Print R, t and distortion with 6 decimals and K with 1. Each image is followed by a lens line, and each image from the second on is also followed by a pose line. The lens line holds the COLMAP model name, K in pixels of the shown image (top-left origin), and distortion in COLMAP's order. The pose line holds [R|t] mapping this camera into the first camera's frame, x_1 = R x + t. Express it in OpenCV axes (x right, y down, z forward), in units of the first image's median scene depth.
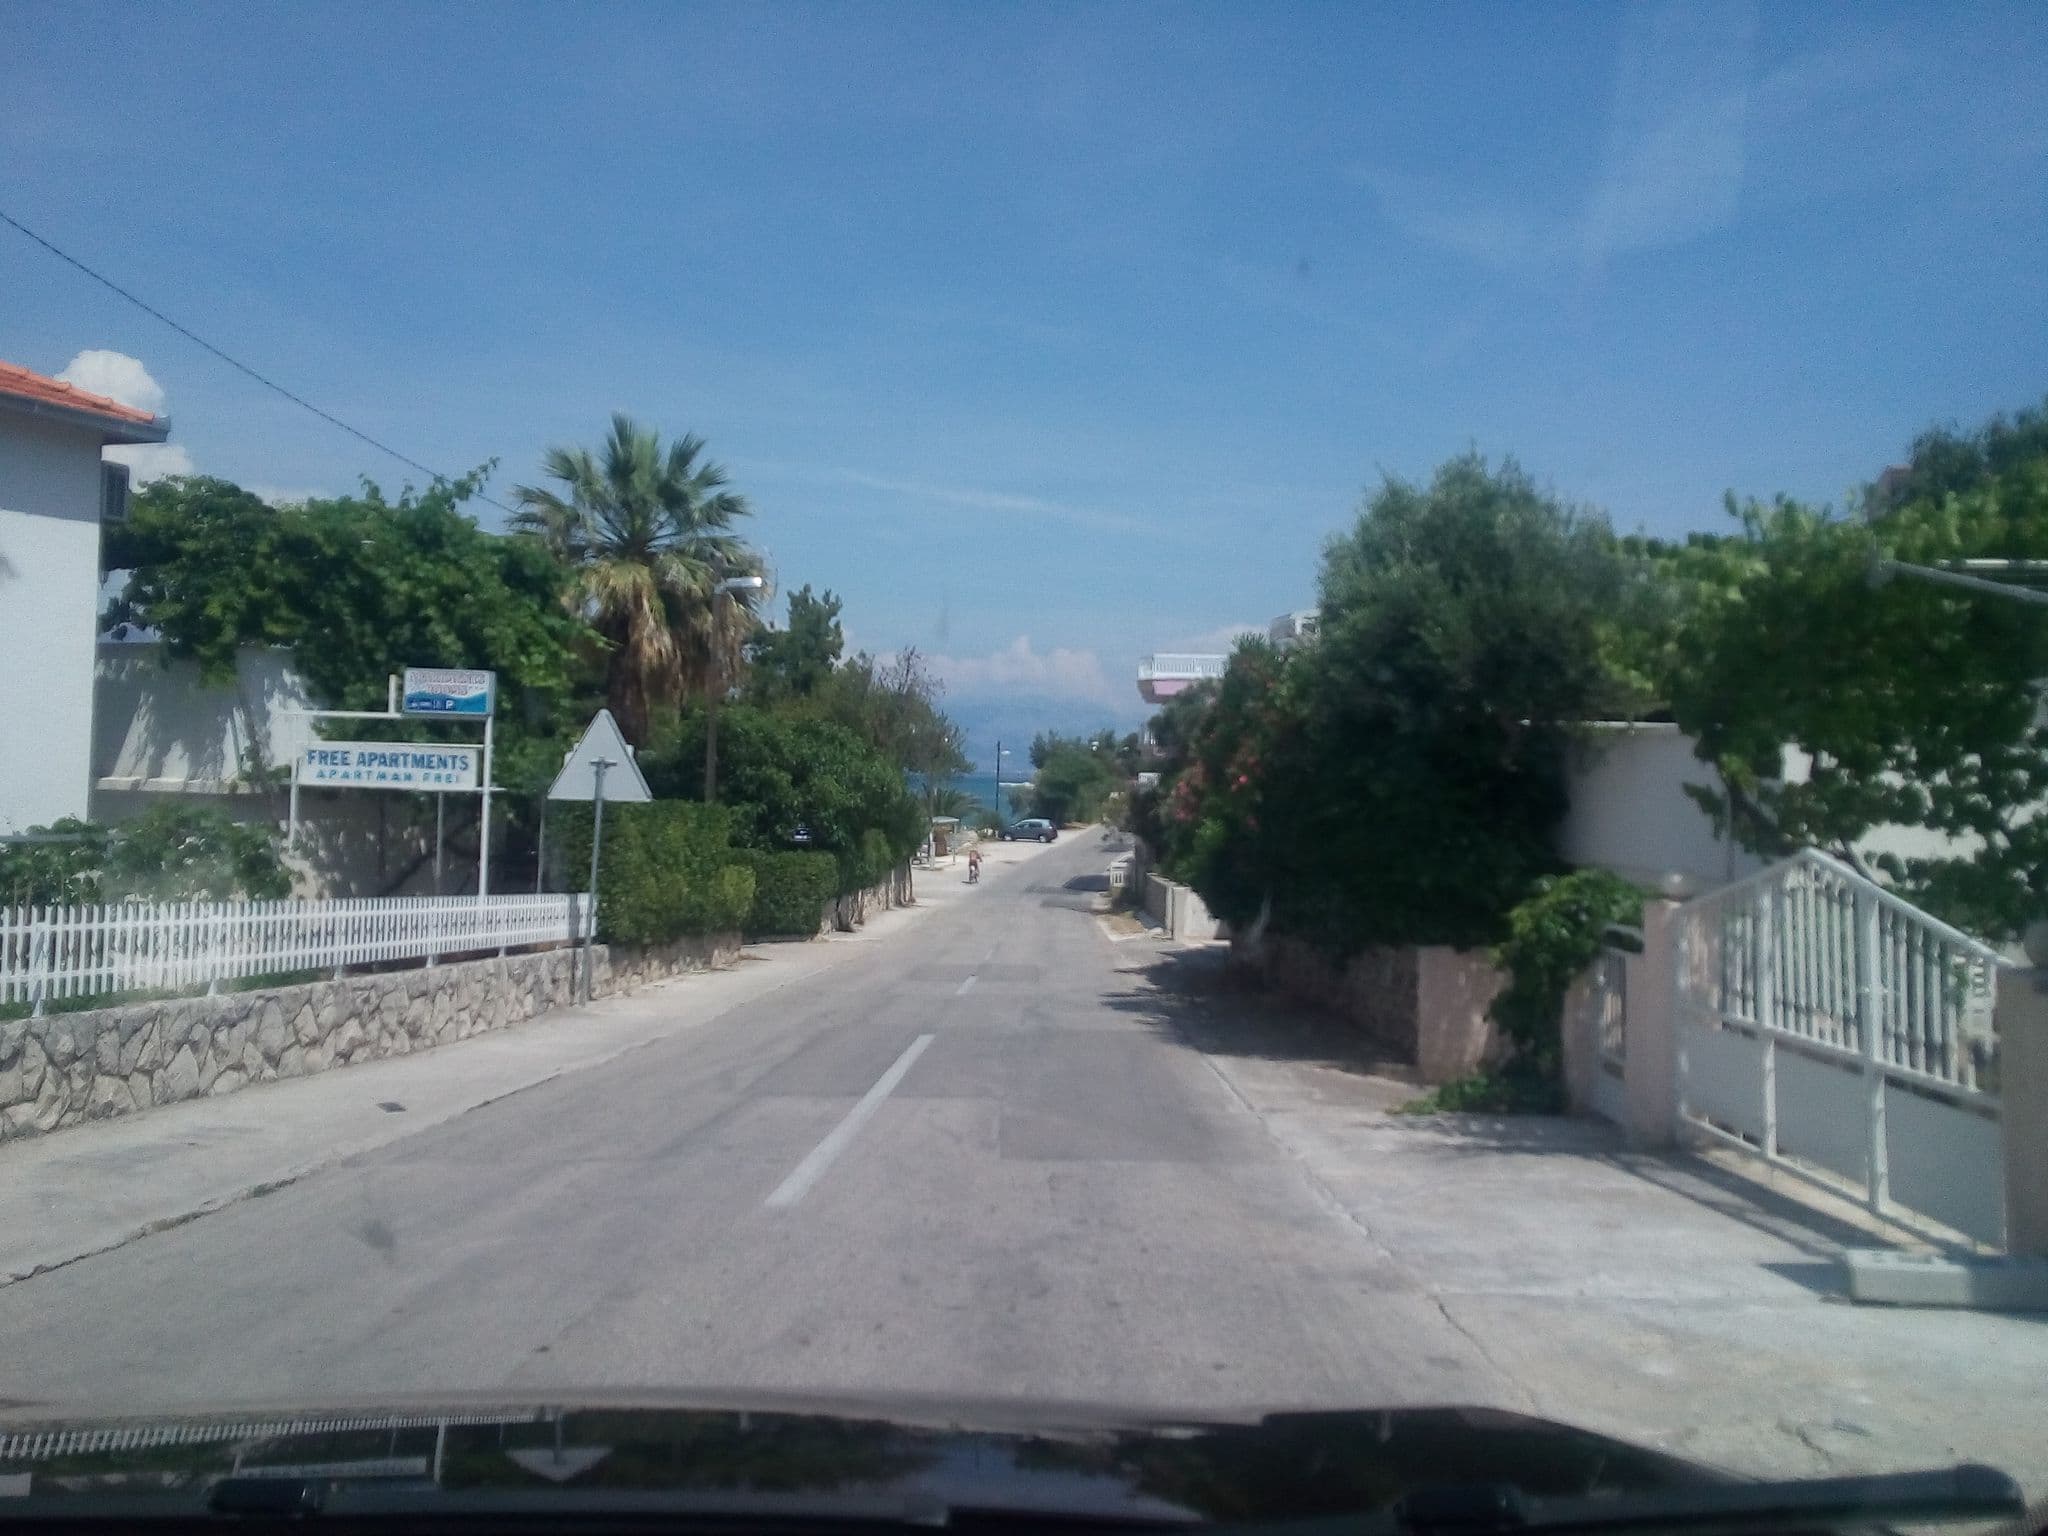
lens RADIAL K [[1672.6, 0, 1024.0], [0, 1672.6, 768.0], [0, 0, 1]] dist [0.036908, -0.001689]
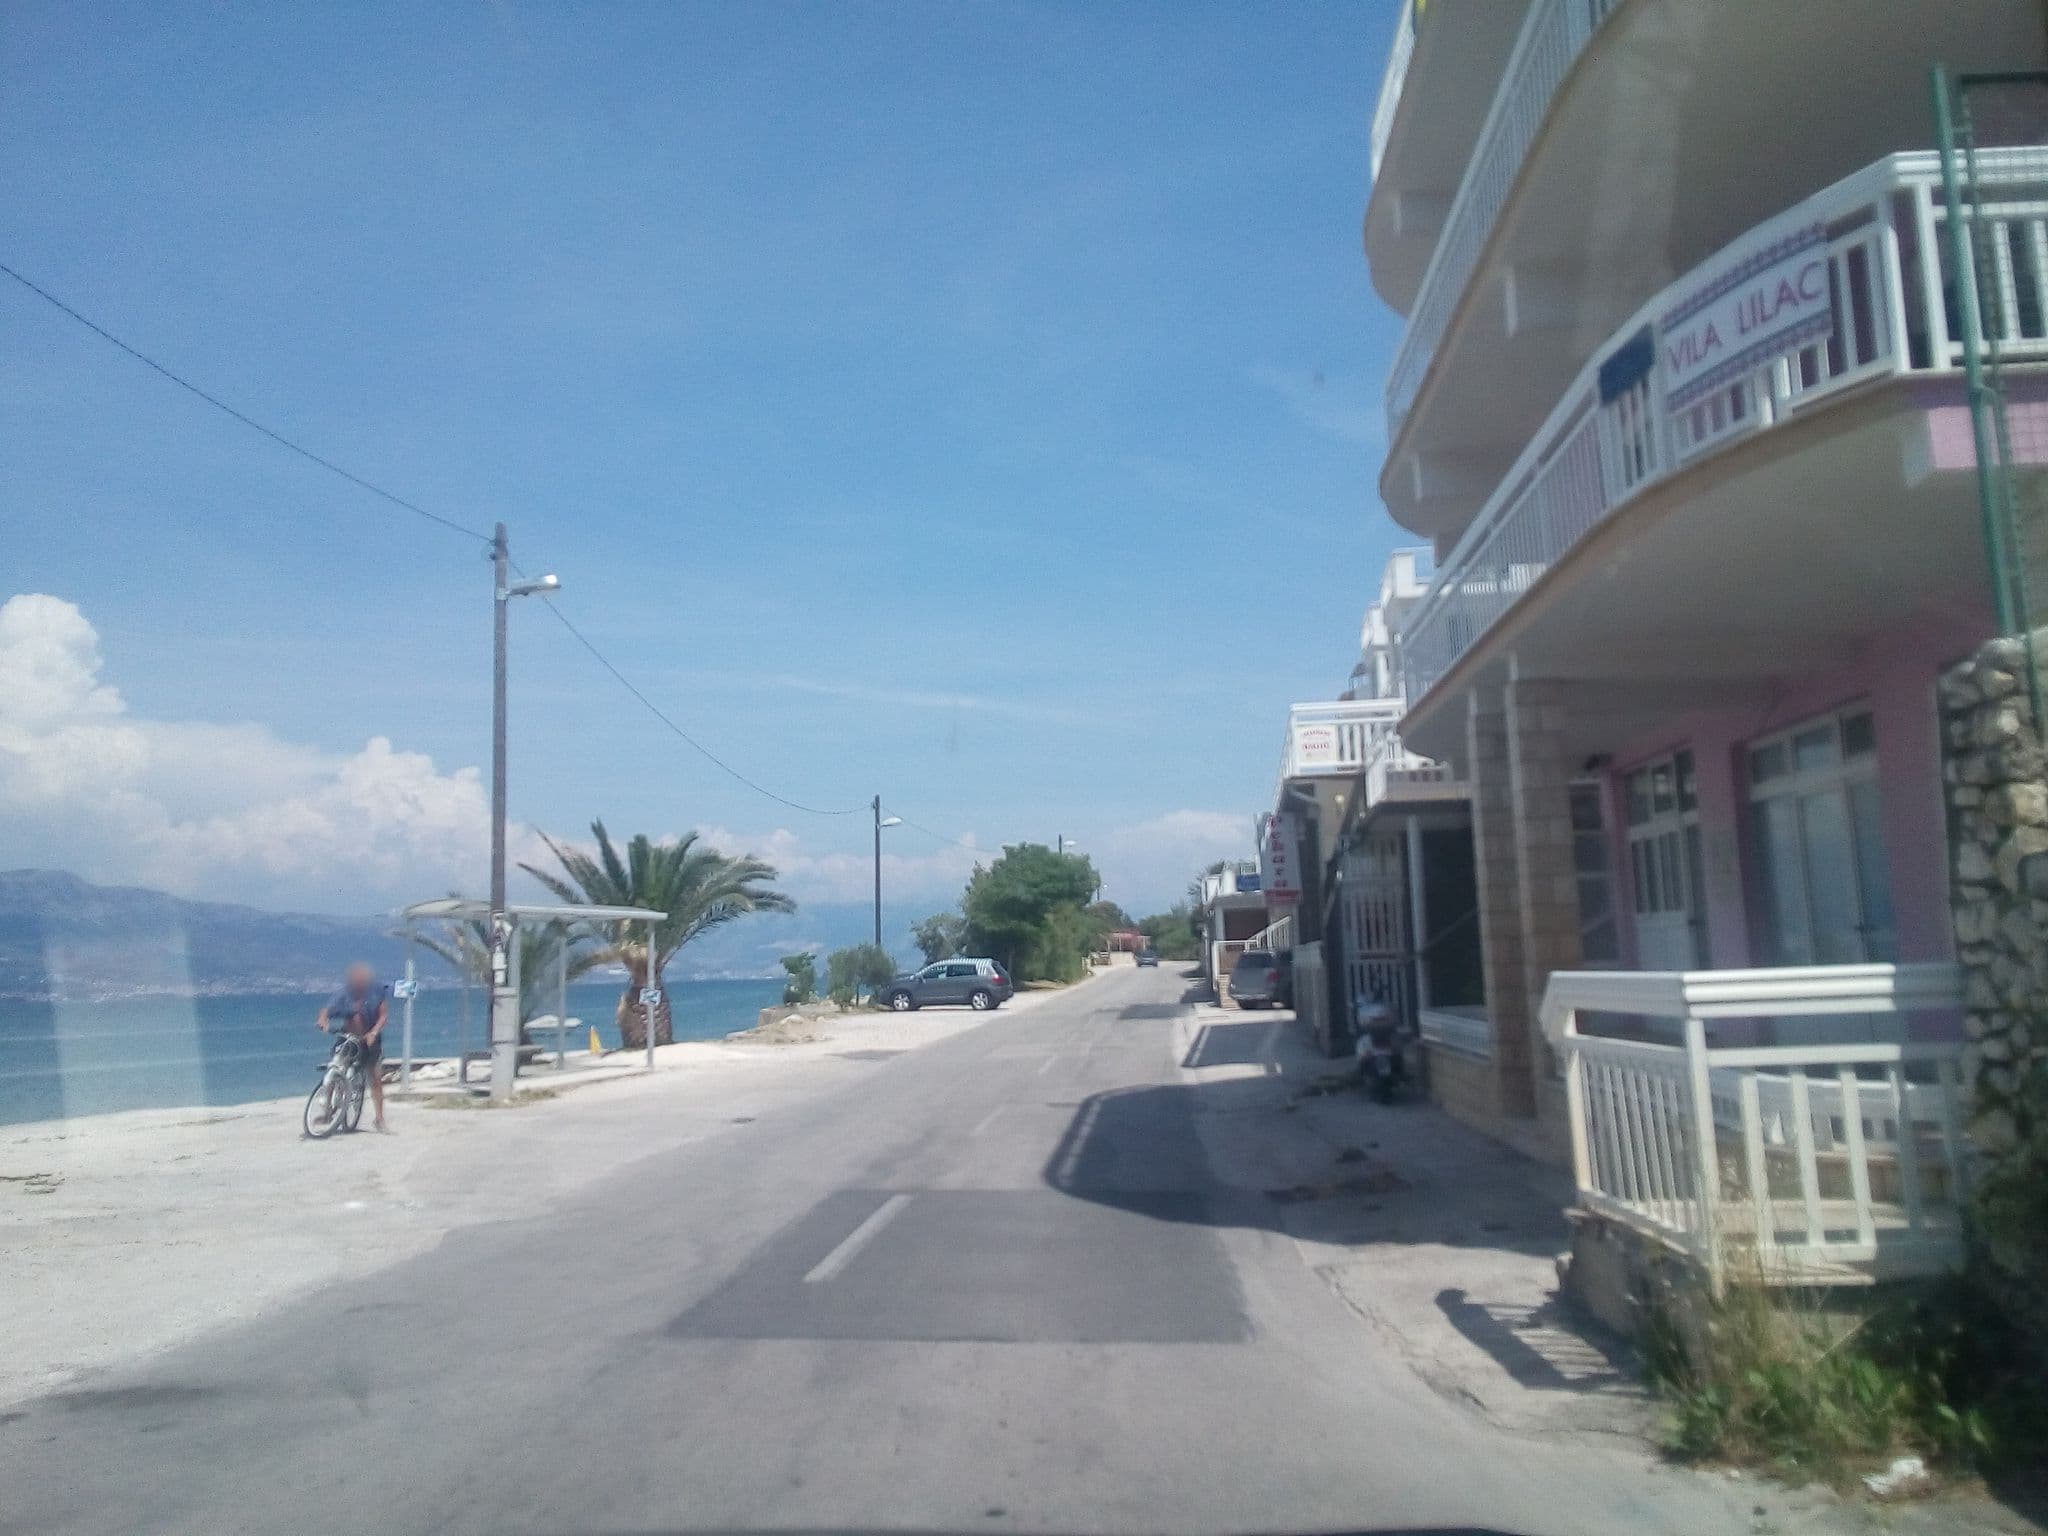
lens RADIAL K [[1672.6, 0, 1024.0], [0, 1672.6, 768.0], [0, 0, 1]] dist [0.036908, -0.001689]
pose [[0.998182, -0.050124, 0.033480, 0.018450], [0.053657, 0.991954, -0.114668, 0.053554], [-0.027463, 0.116256, 0.992840, 0.891654]]
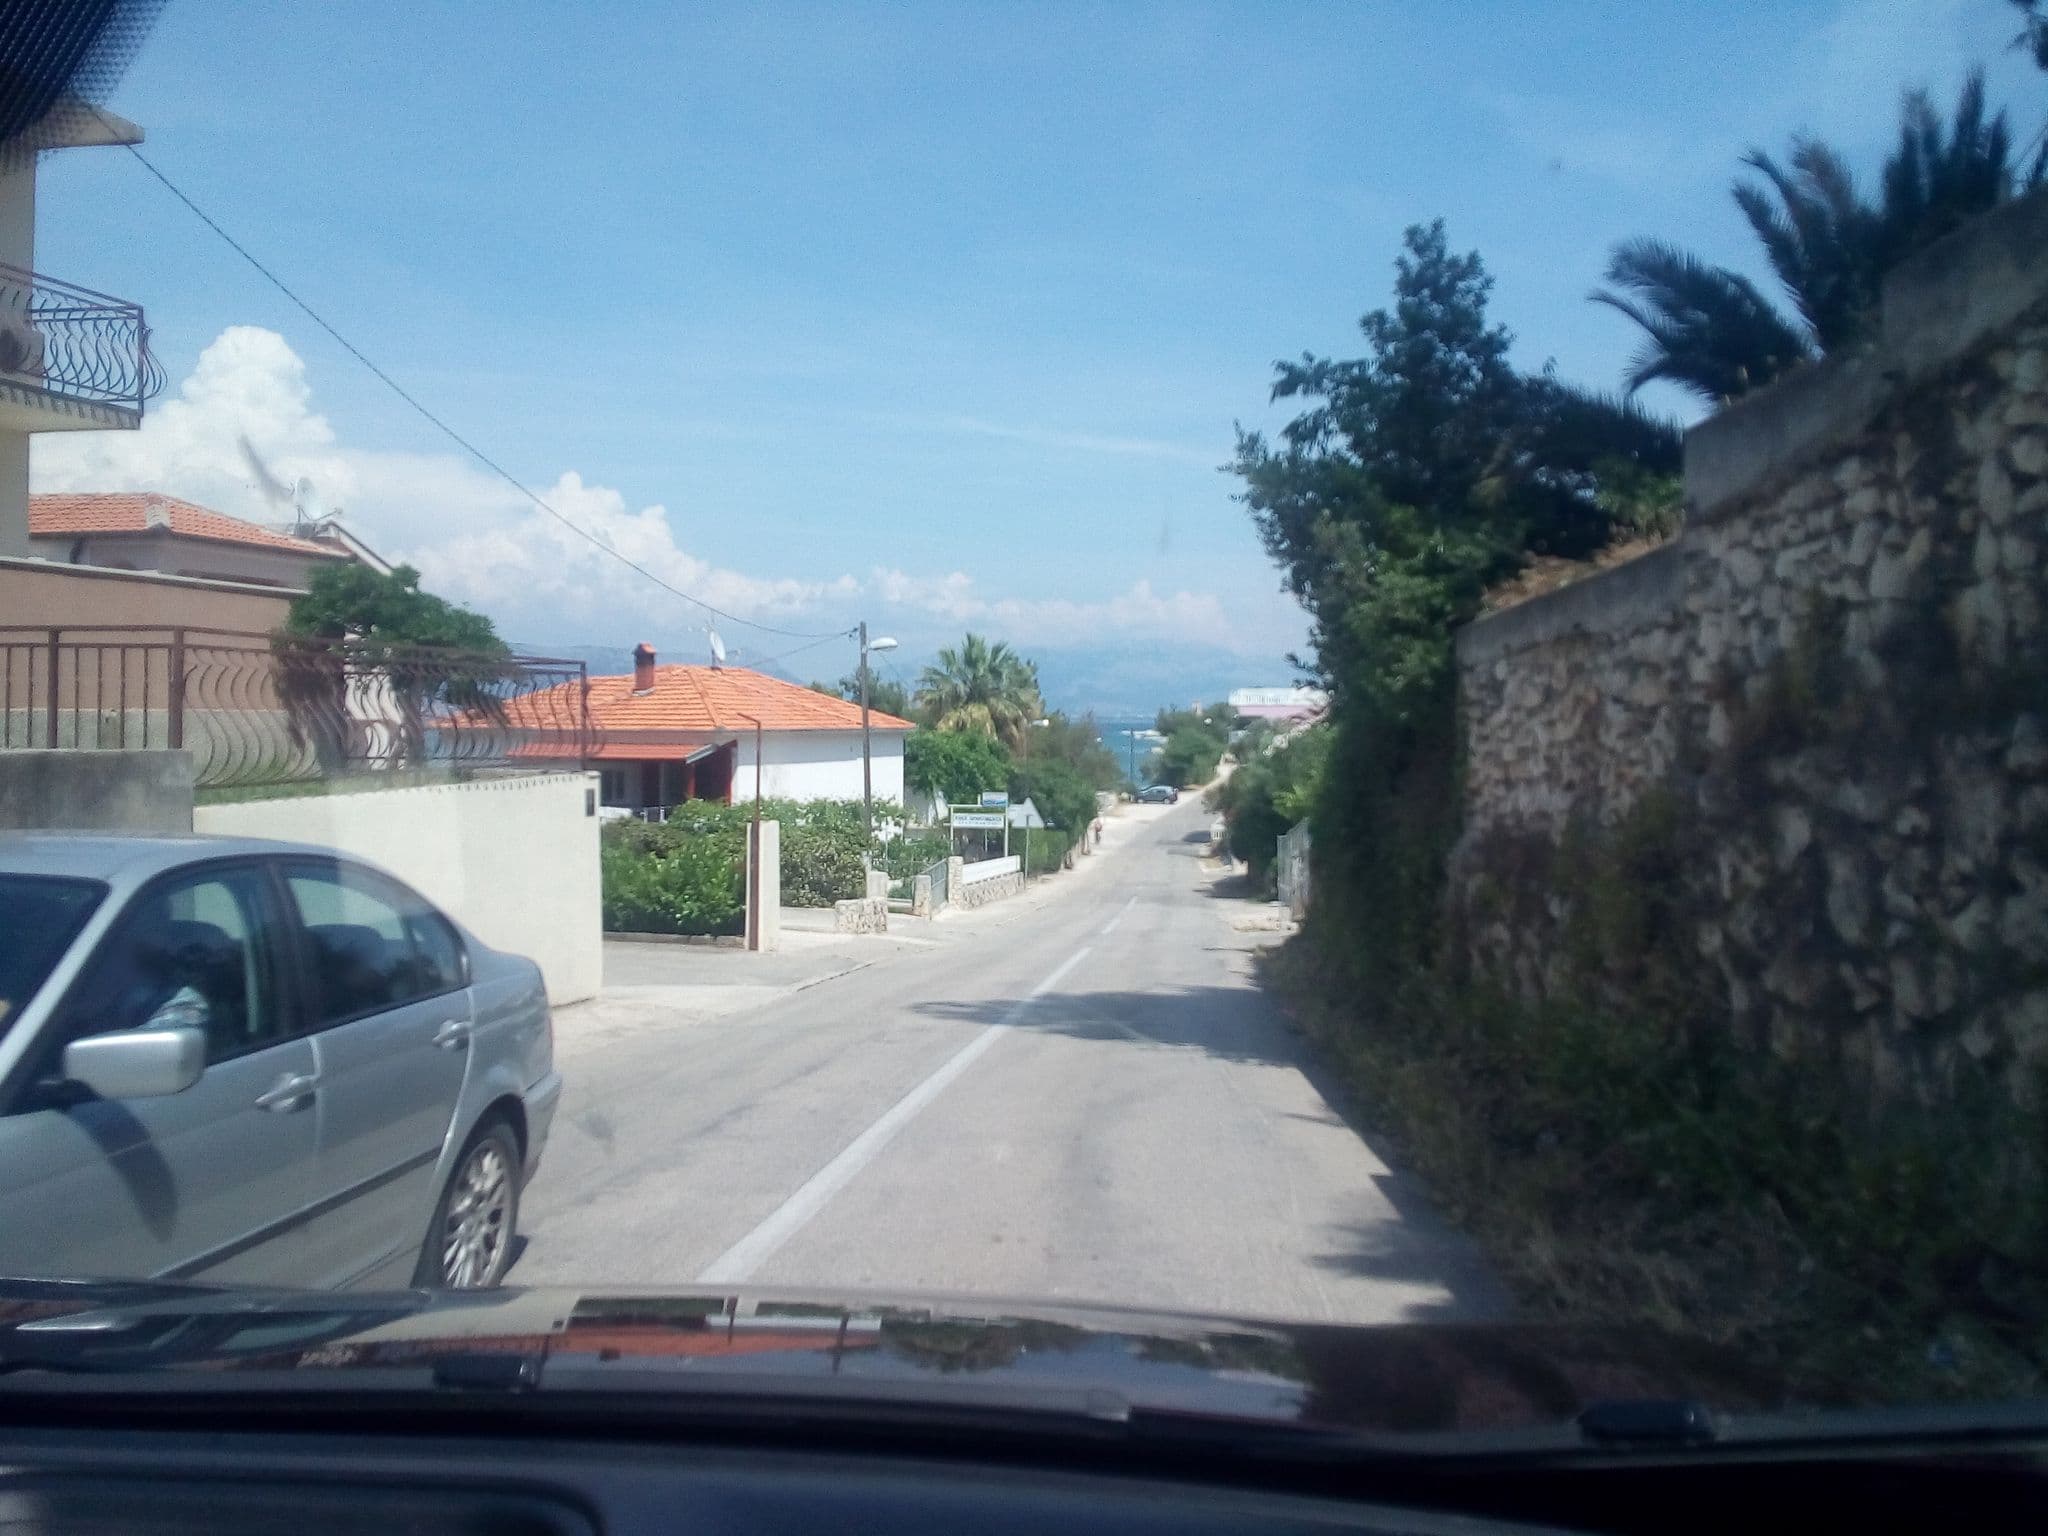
lens RADIAL K [[1672.6, 0, 1024.0], [0, 1672.6, 768.0], [0, 0, 1]] dist [0.036908, -0.001689]
pose [[0.997102, -0.019311, -0.073583, -0.006618], [0.021792, 0.999216, 0.033064, -0.050899], [0.072887, -0.034572, 0.996741, -0.557128]]
